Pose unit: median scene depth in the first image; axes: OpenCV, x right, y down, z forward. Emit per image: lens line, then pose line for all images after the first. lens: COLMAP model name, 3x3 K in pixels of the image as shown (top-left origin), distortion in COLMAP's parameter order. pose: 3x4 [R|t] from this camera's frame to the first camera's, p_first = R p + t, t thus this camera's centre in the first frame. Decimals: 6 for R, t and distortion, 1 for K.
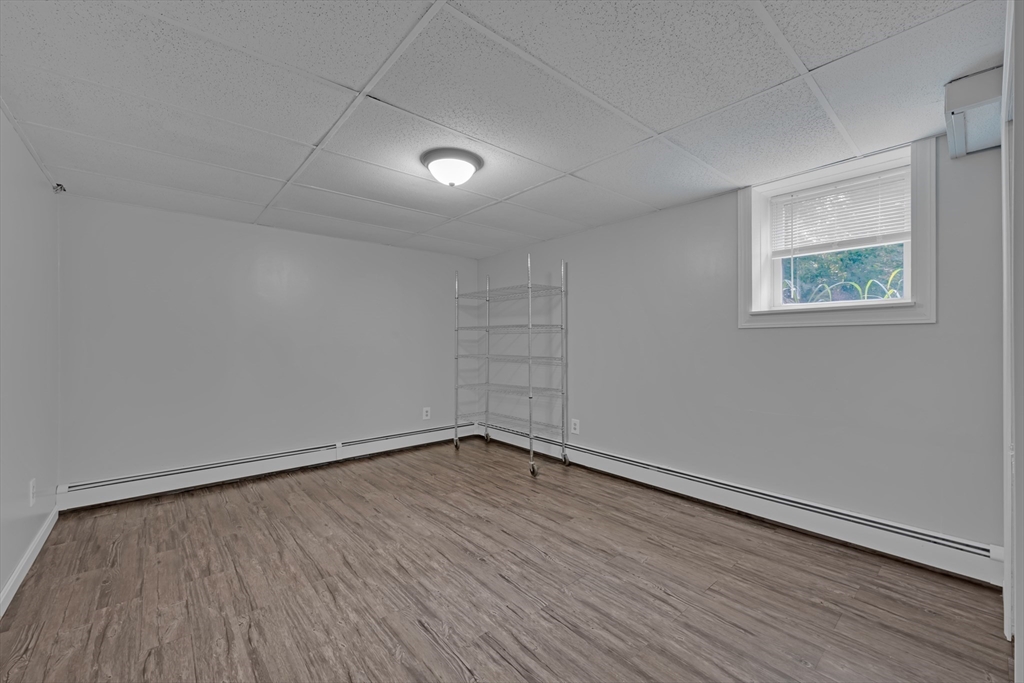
lens RADIAL K [[416.4, 0, 506.6], [0, 416.4, 340.7], [0, 0, 1]] dist [0.000196, 0.000176]
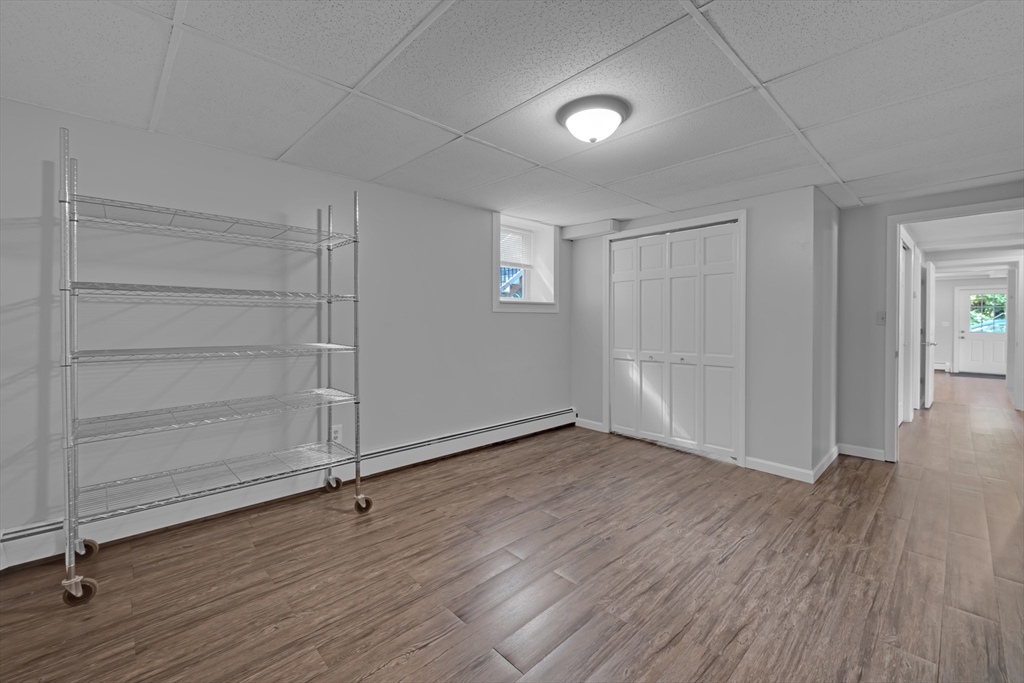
lens RADIAL K [[412.7, 0, 509.6], [0, 412.7, 322.1], [0, 0, 1]] dist [0.000570, -0.000147]
pose [[-0.045236, -0.001966, 0.998974, -0.980899], [-0.005513, 0.999983, 0.001718, 0.001984], [-0.998961, -0.005430, -0.045246, 1.210615]]
